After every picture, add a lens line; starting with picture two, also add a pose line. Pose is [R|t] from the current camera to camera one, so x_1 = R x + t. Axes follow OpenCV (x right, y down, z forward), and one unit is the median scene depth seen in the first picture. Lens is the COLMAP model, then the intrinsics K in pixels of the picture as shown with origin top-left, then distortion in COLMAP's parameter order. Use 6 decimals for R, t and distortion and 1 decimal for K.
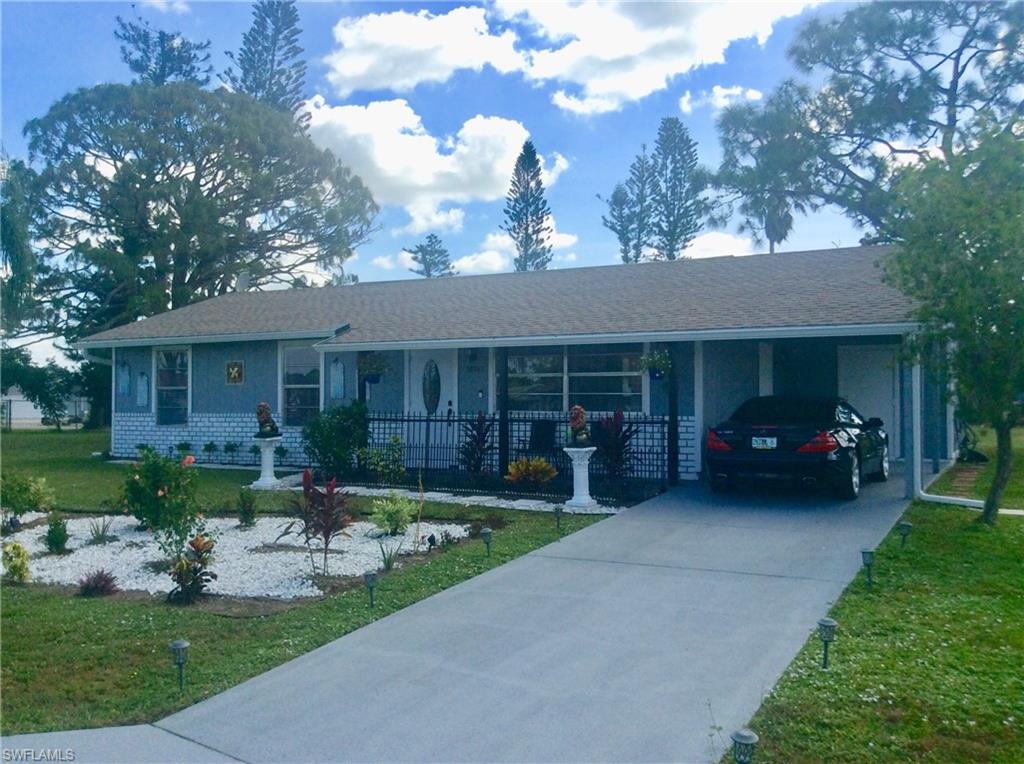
lens RADIAL K [[933.3, 0, 512.0], [0, 933.3, 382.0], [0, 0, 1]] dist [0.147234, -0.343151]
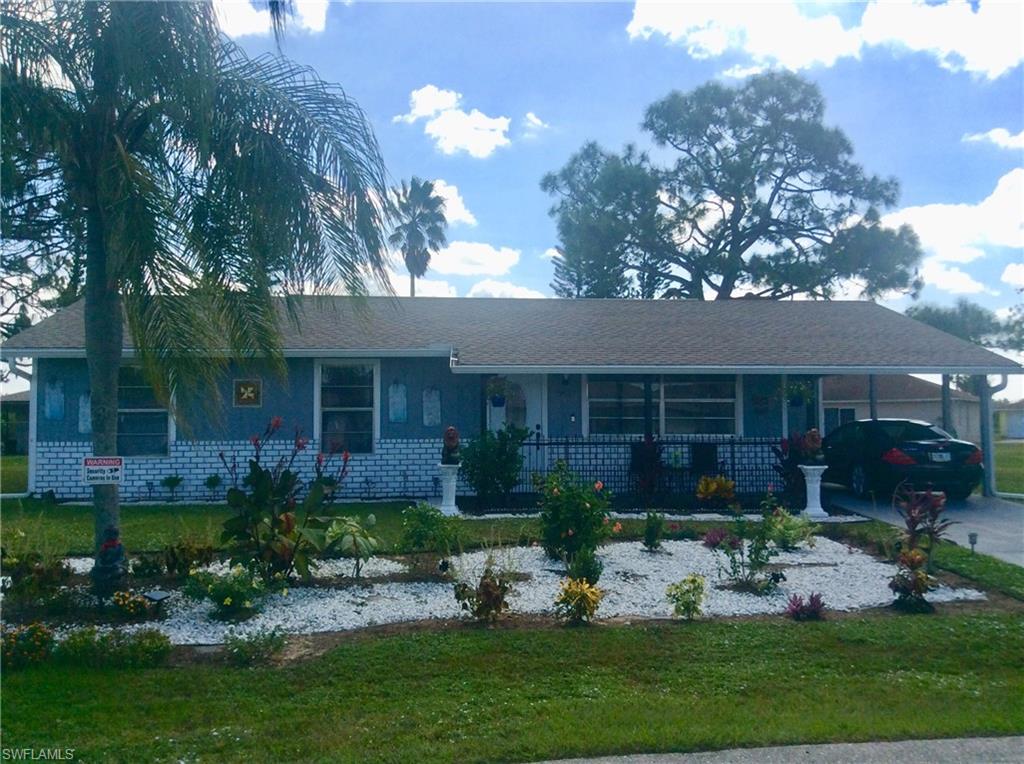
lens RADIAL K [[933.3, 0, 512.0], [0, 933.3, 382.0], [0, 0, 1]] dist [0.147234, -0.343151]
pose [[0.829584, 0.022957, 0.557909, -0.661019], [-0.008768, 0.999567, -0.028093, 0.002549], [-0.558313, 0.018413, 0.829426, 0.172448]]
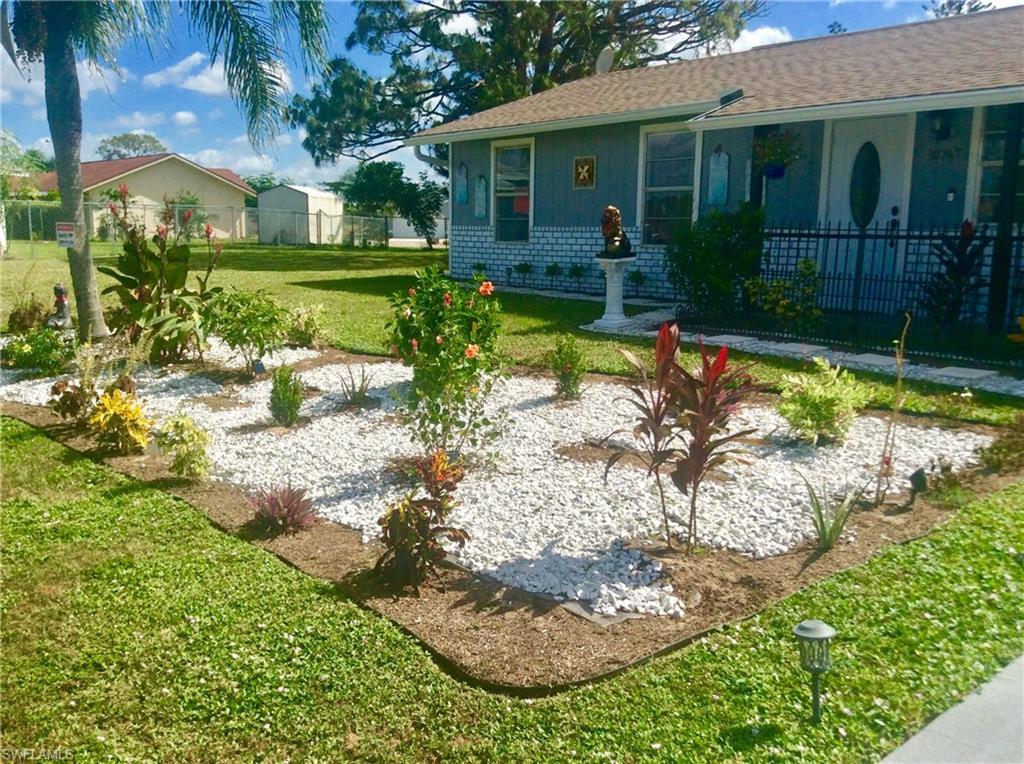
lens RADIAL K [[933.3, 0, 512.0], [0, 933.3, 382.0], [0, 0, 1]] dist [0.147234, -0.343151]
pose [[0.925112, 0.073394, -0.372533, -0.059112], [-0.004097, 0.983012, 0.183493, 0.020193], [0.379672, -0.168225, 0.909697, 0.293061]]
